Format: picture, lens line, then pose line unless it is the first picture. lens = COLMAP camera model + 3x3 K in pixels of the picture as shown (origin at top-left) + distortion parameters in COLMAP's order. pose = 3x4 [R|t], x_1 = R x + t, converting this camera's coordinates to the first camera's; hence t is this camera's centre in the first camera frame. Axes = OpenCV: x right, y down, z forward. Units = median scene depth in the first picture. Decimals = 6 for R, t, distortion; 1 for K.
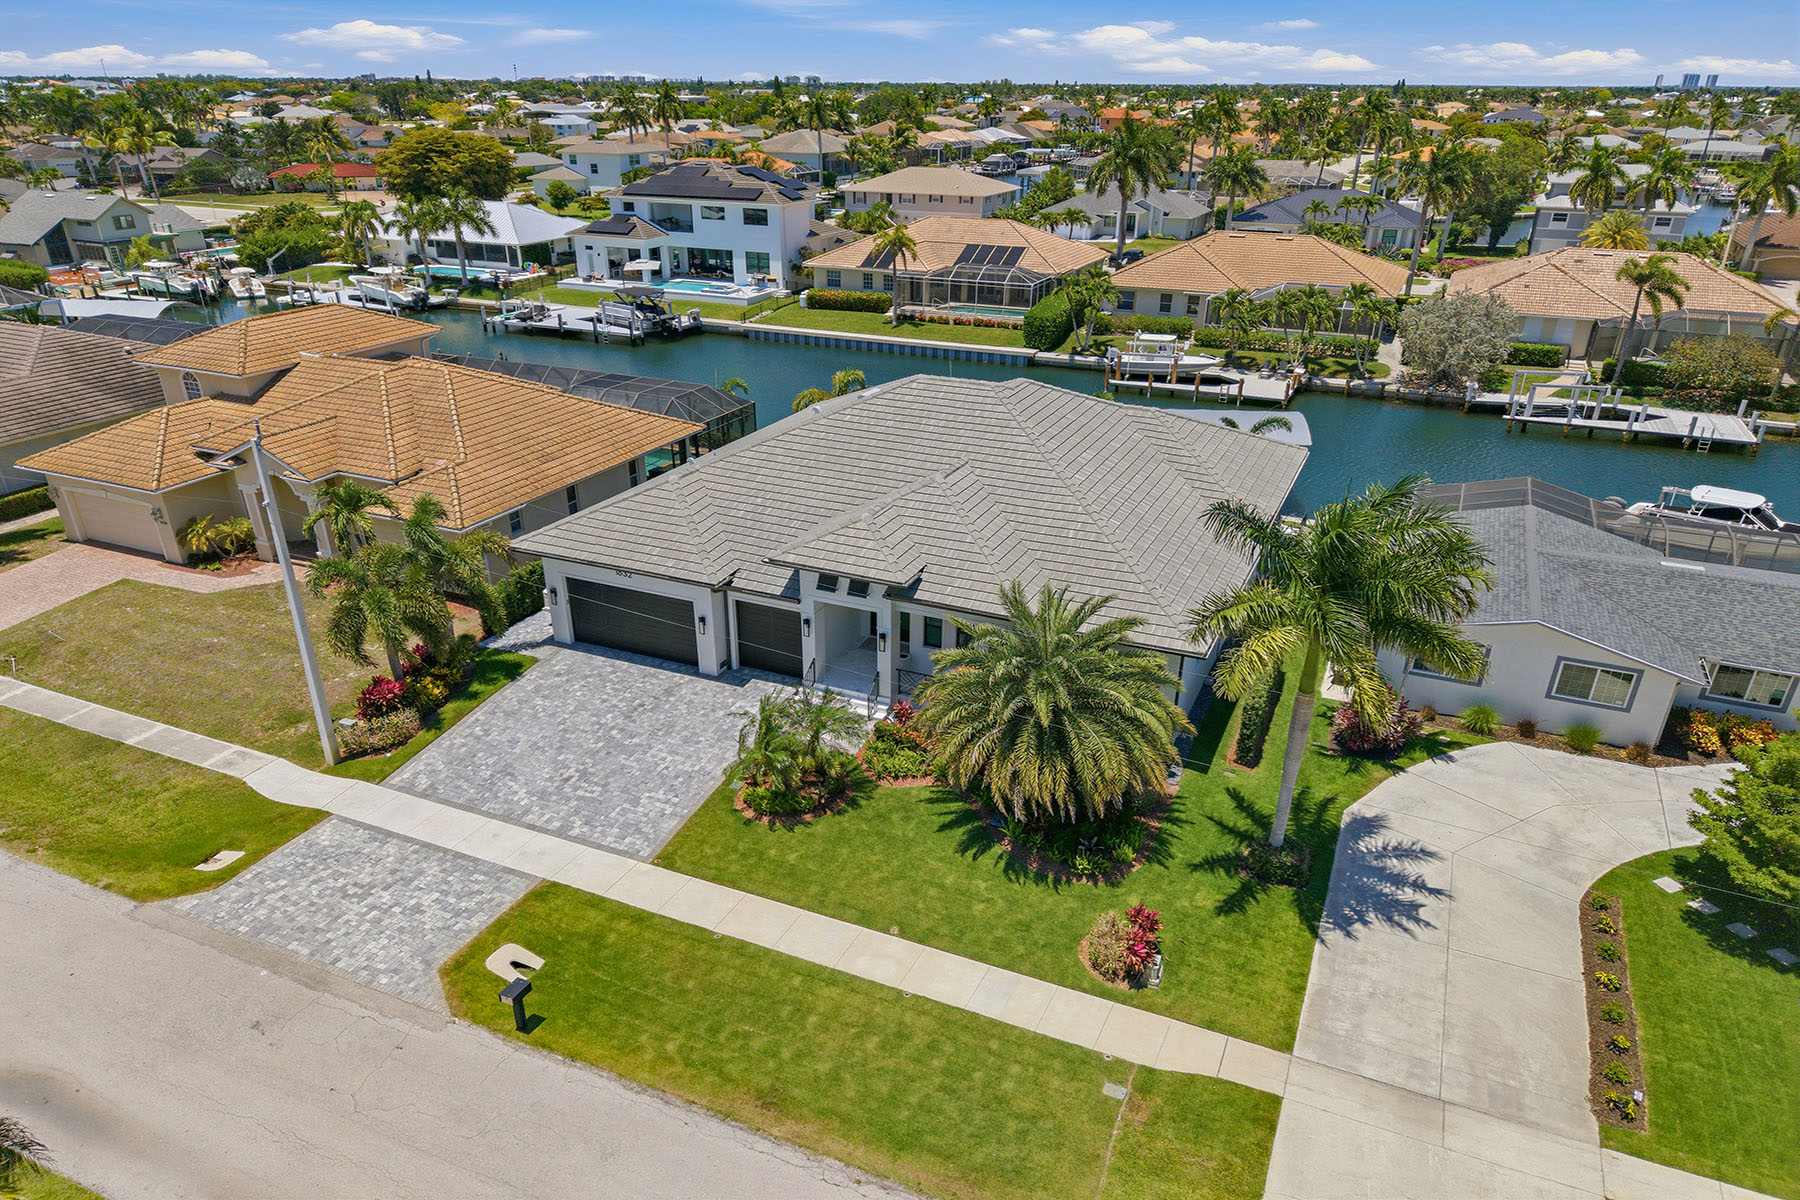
lens RADIAL K [[1195.7, 0, 910.9], [0, 1195.7, 690.4], [0, 0, 1]] dist [0.005719, 0.002371]
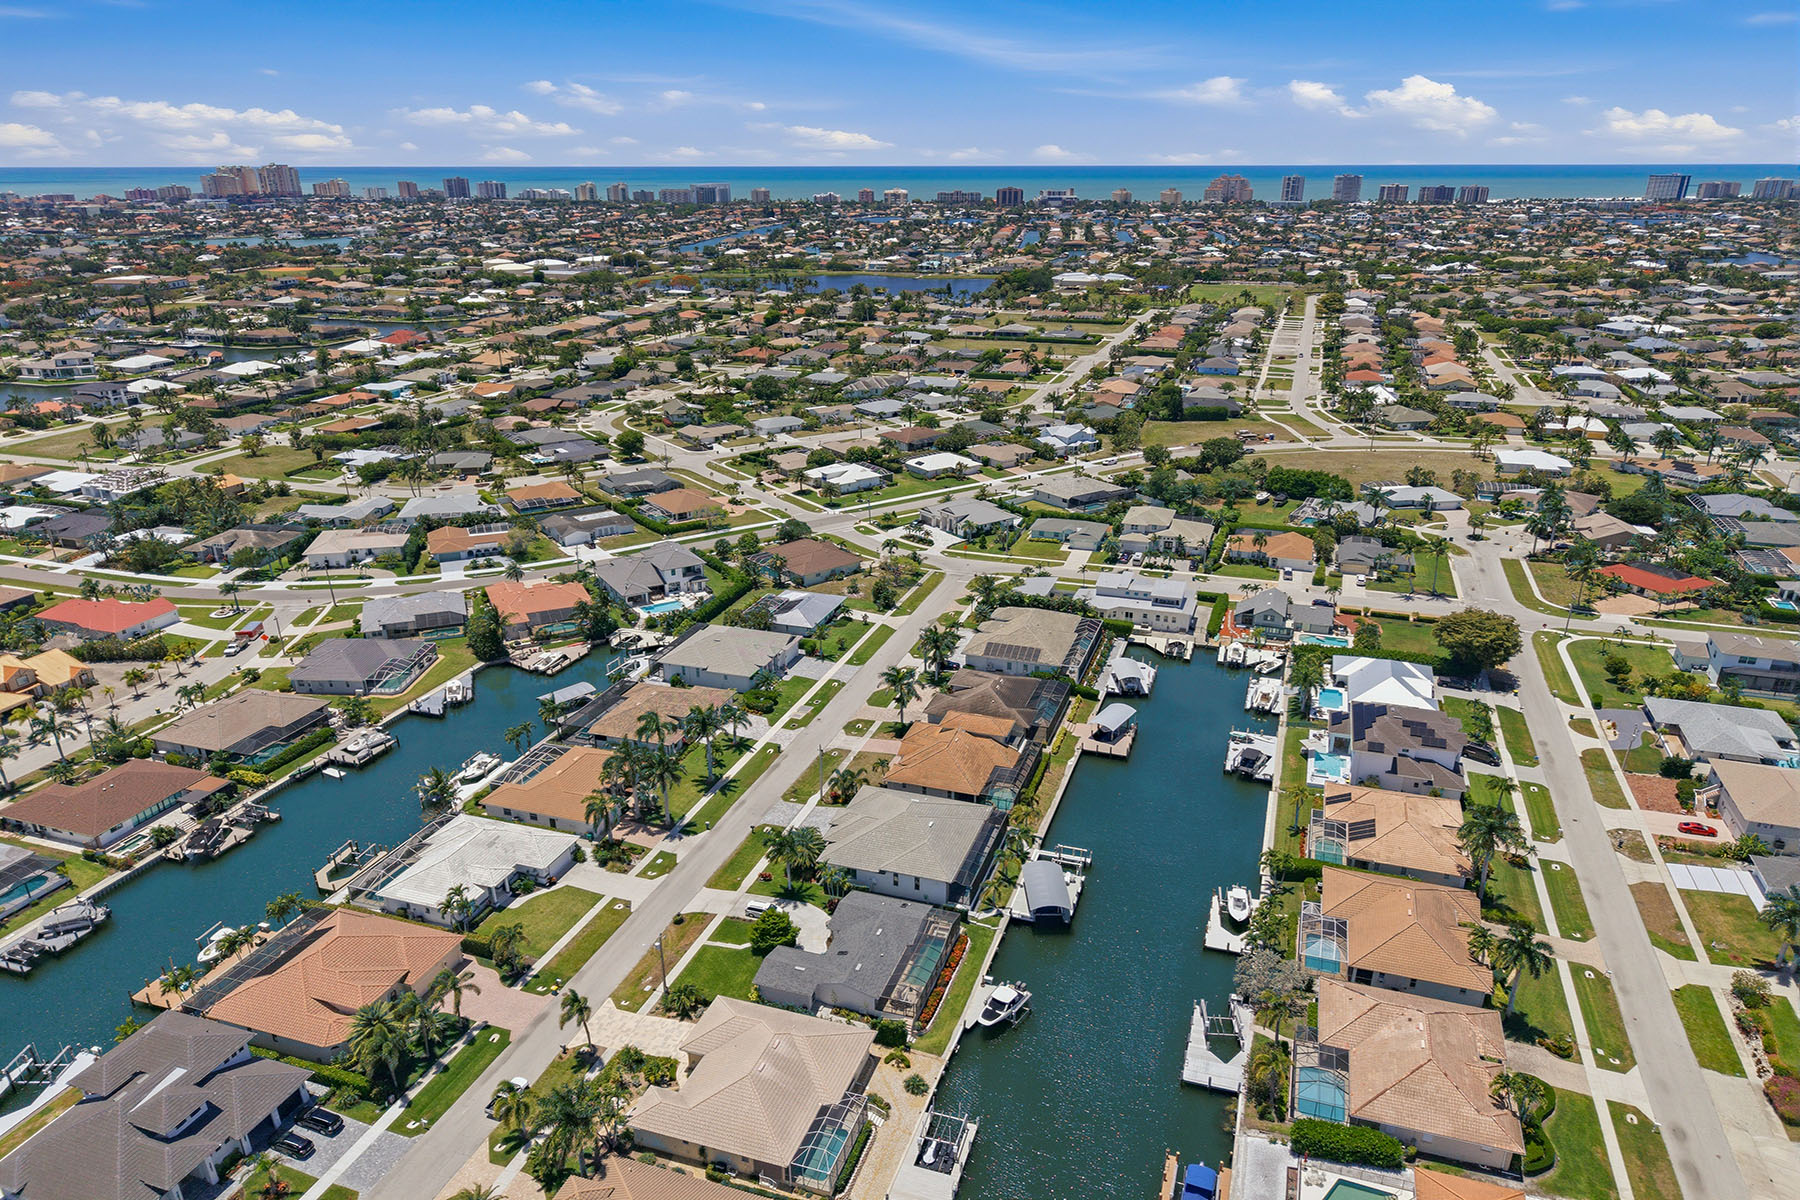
lens RADIAL K [[1233.2, 0, 900.0], [0, 1233.2, 600.0], [0, 0, 1]] dist [0.005604, 0.002591]
pose [[0.091808, 0.334648, -0.937860, 4.351761], [-0.454874, 0.851923, 0.259456, -2.250042], [0.885811, 0.402788, 0.230436, -0.330659]]
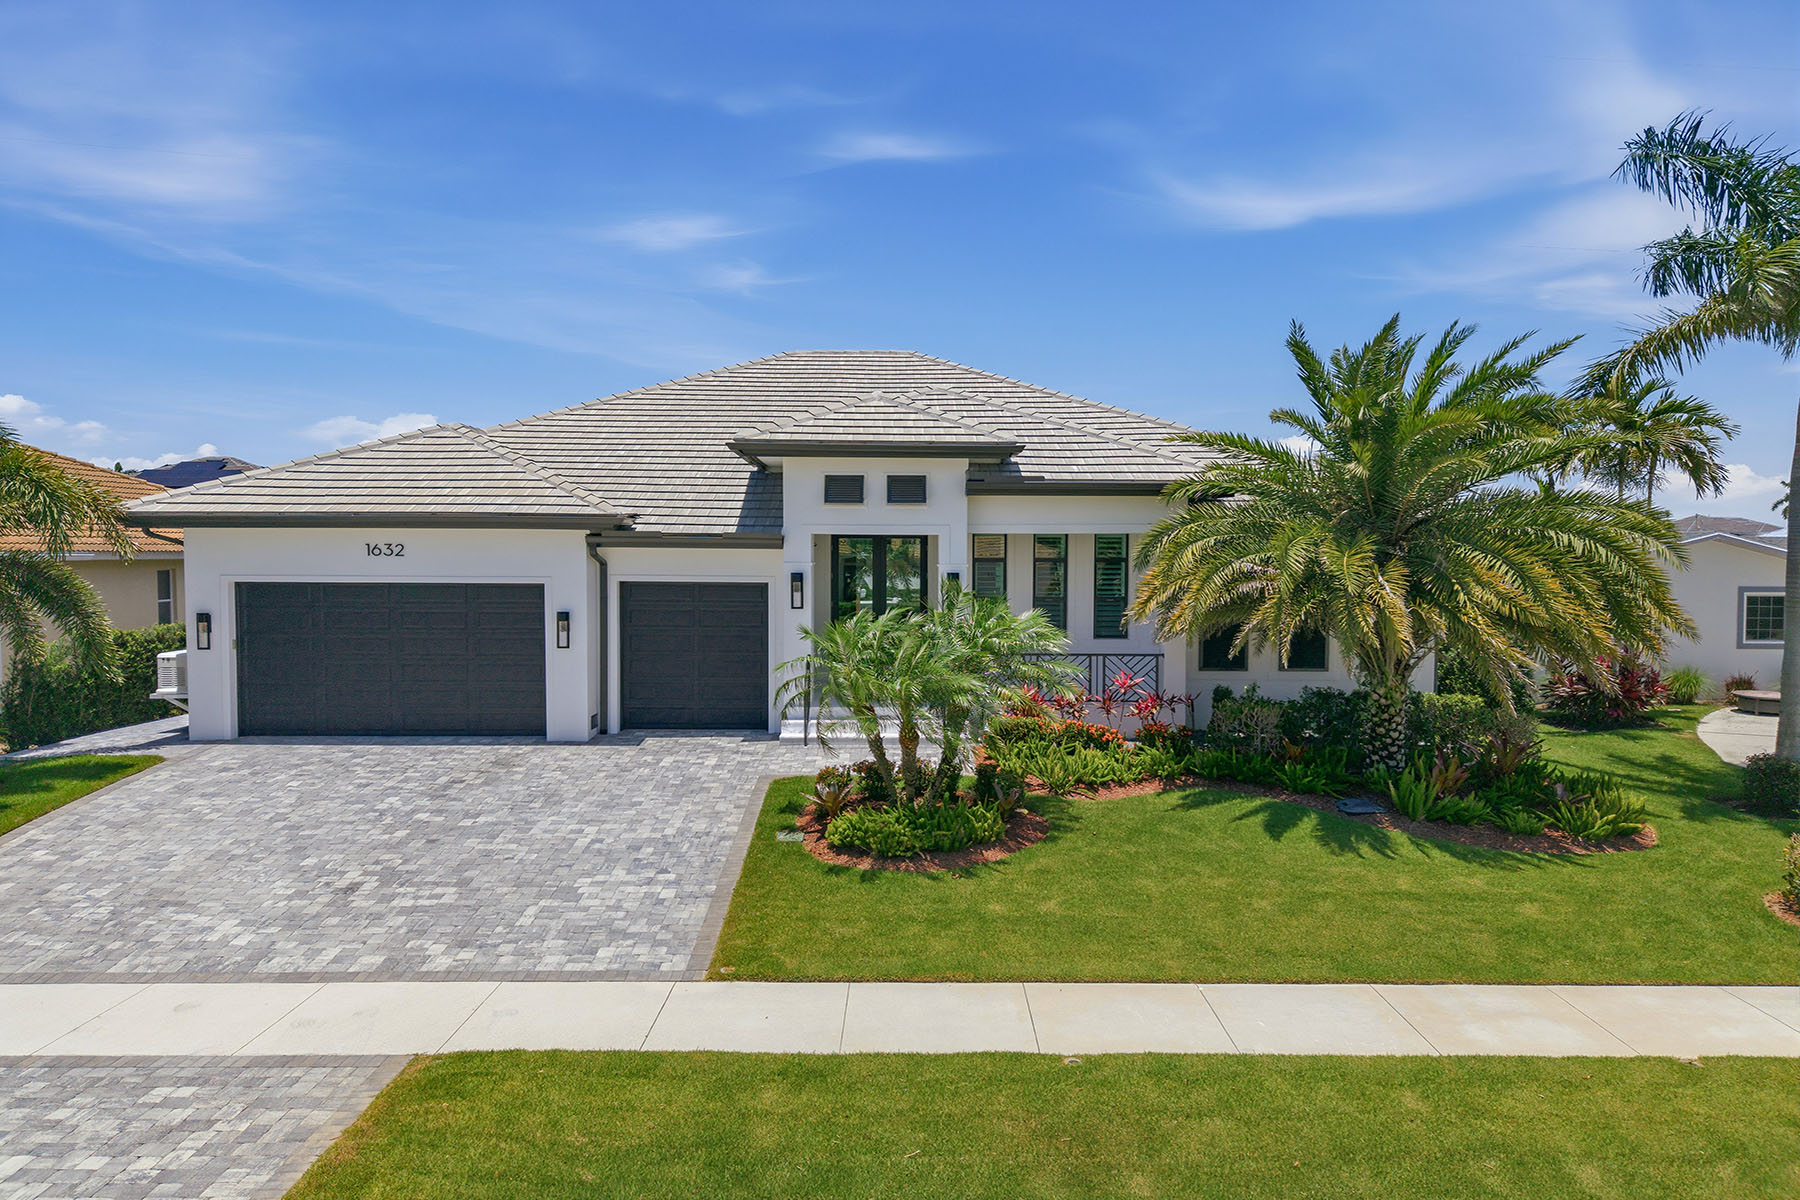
lens RADIAL K [[1213.4, 0, 900.0], [0, 1213.4, 600.0], [0, 0, 1]] dist [-0.000127, -0.000400]
pose [[0.913840, -0.030314, 0.404941, -0.252440], [0.193050, 0.909744, -0.367557, 0.152053], [-0.357250, 0.414062, 0.837212, 0.510240]]
